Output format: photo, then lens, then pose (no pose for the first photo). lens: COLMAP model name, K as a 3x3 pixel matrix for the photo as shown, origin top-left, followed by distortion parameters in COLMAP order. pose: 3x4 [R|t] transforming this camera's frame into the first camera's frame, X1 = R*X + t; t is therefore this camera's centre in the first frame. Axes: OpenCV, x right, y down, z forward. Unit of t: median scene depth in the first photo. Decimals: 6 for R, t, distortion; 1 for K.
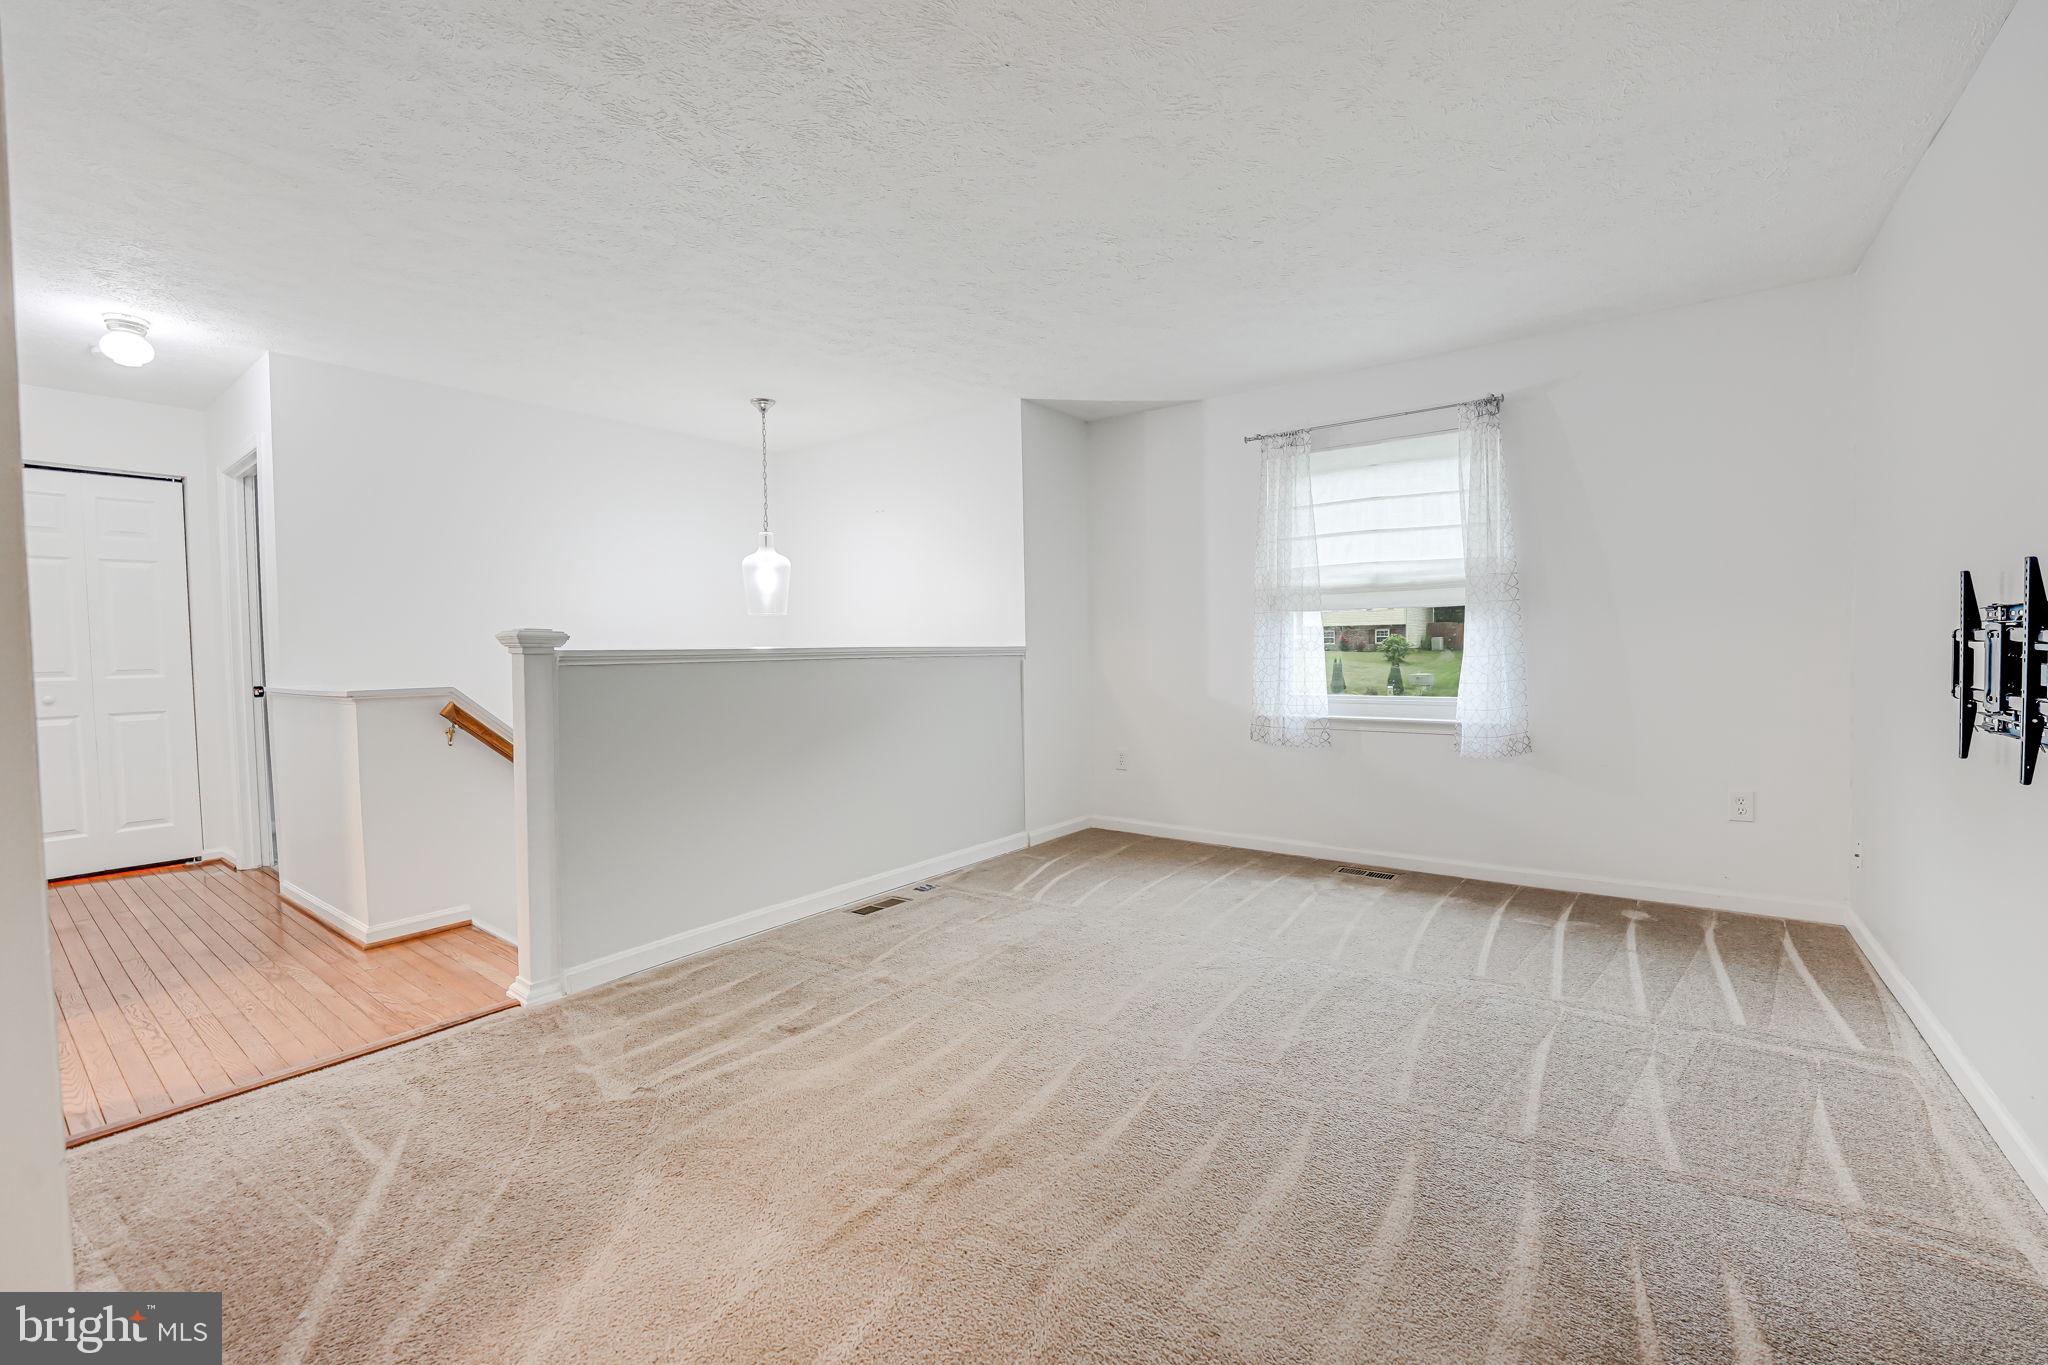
lens RADIAL K [[831.0, 0, 1020.2], [0, 831.0, 676.8], [0, 0, 1]] dist [-0.027616, 0.003309]
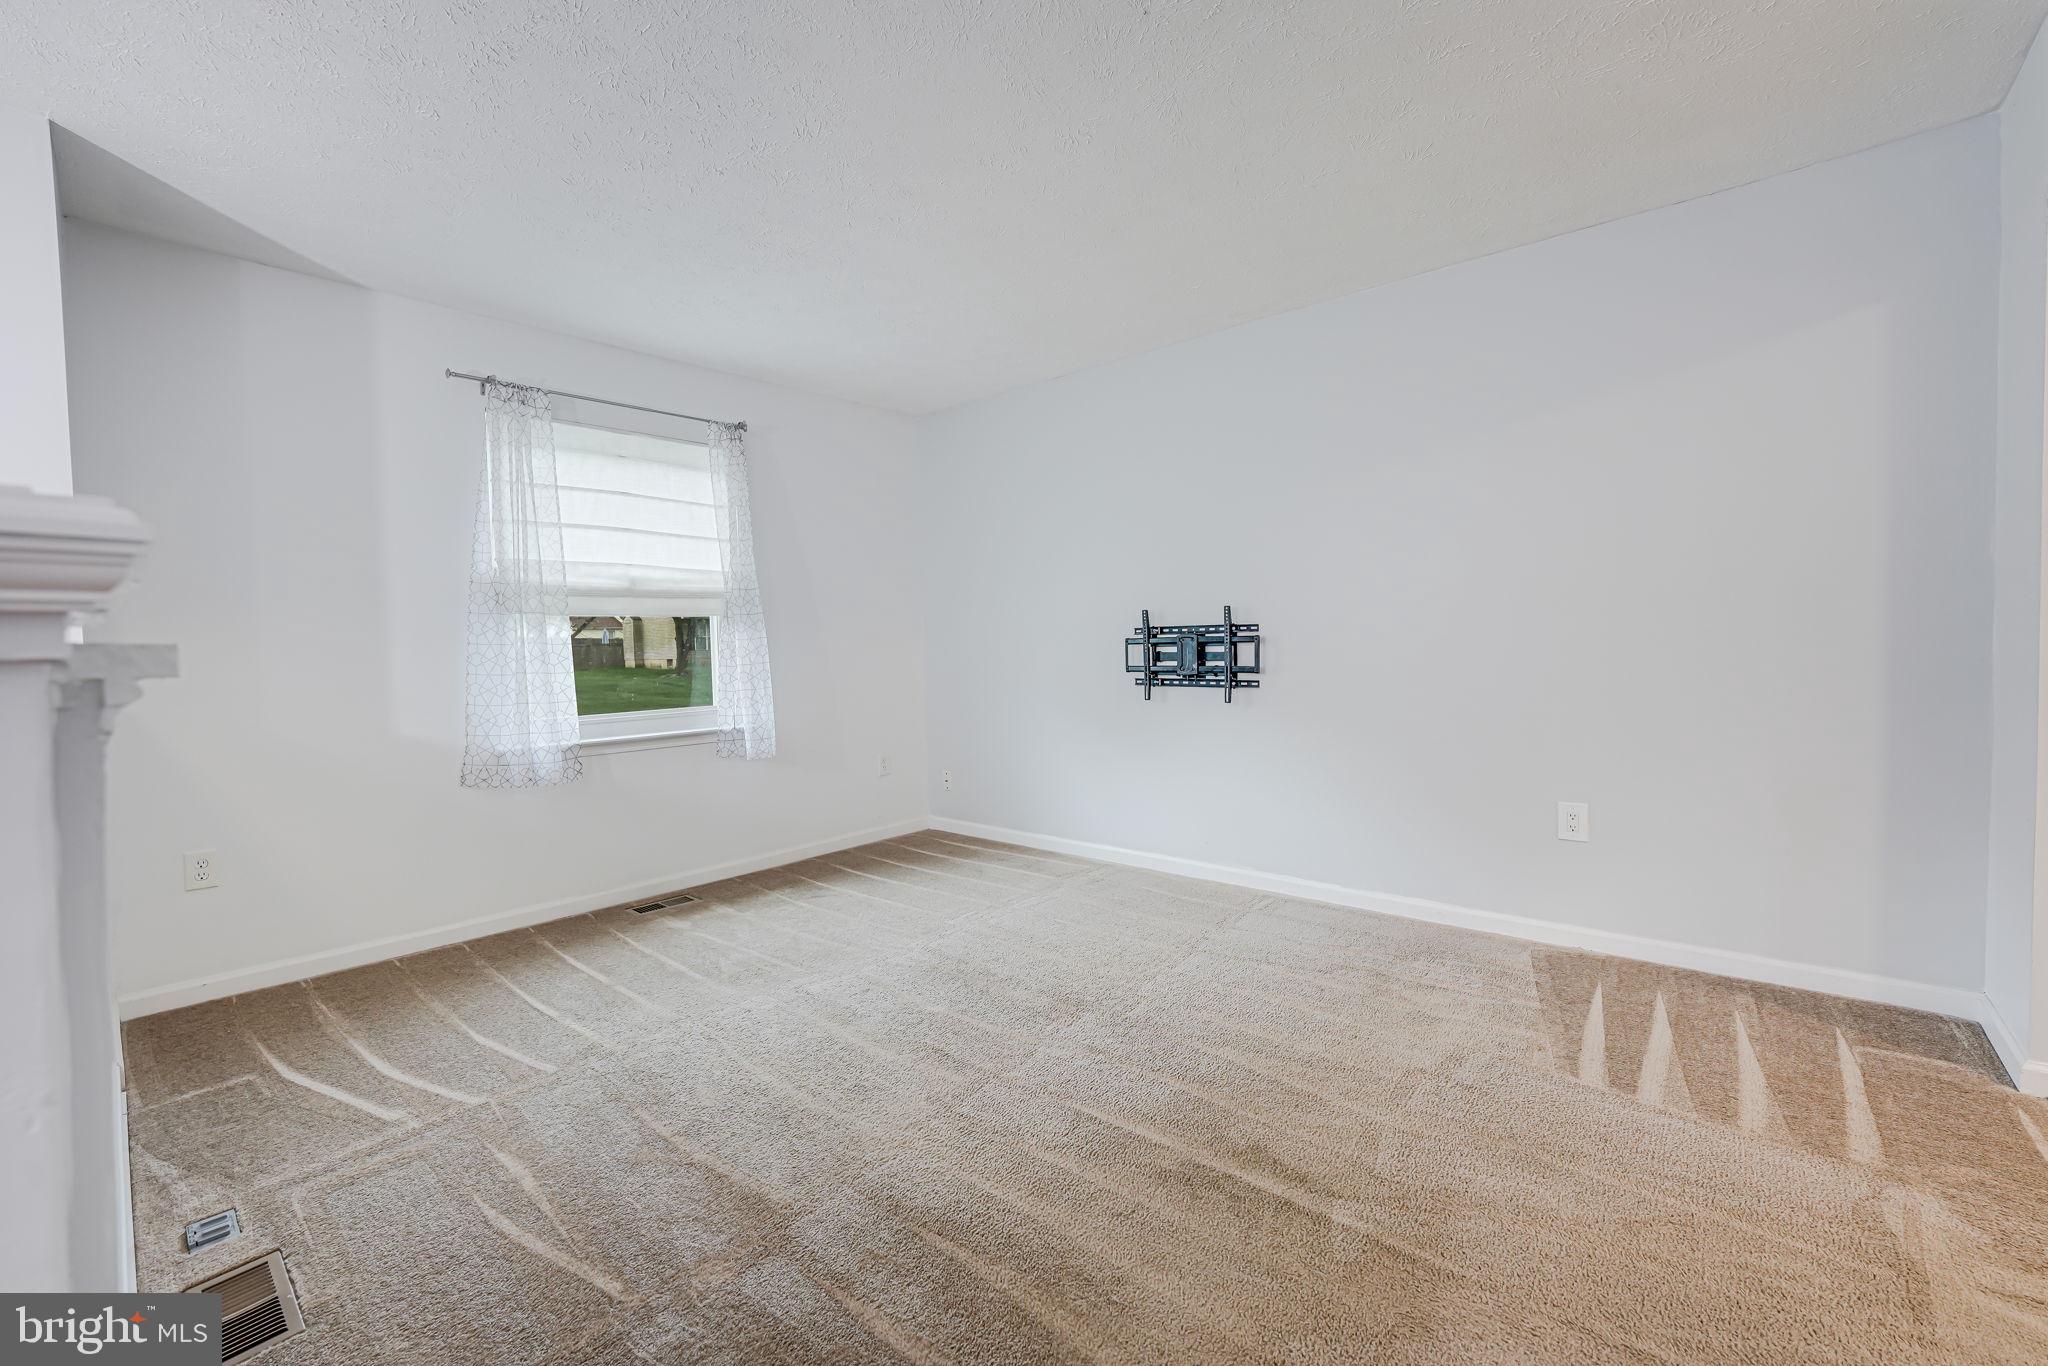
lens RADIAL K [[831.0, 0, 1038.7], [0, 831.0, 669.9], [0, 0, 1]] dist [-0.027616, 0.003309]
pose [[0.085026, -0.014954, 0.996266, -0.420337], [0.058657, 0.998228, 0.009977, -0.006105], [-0.994651, 0.057589, 0.085753, 0.469778]]
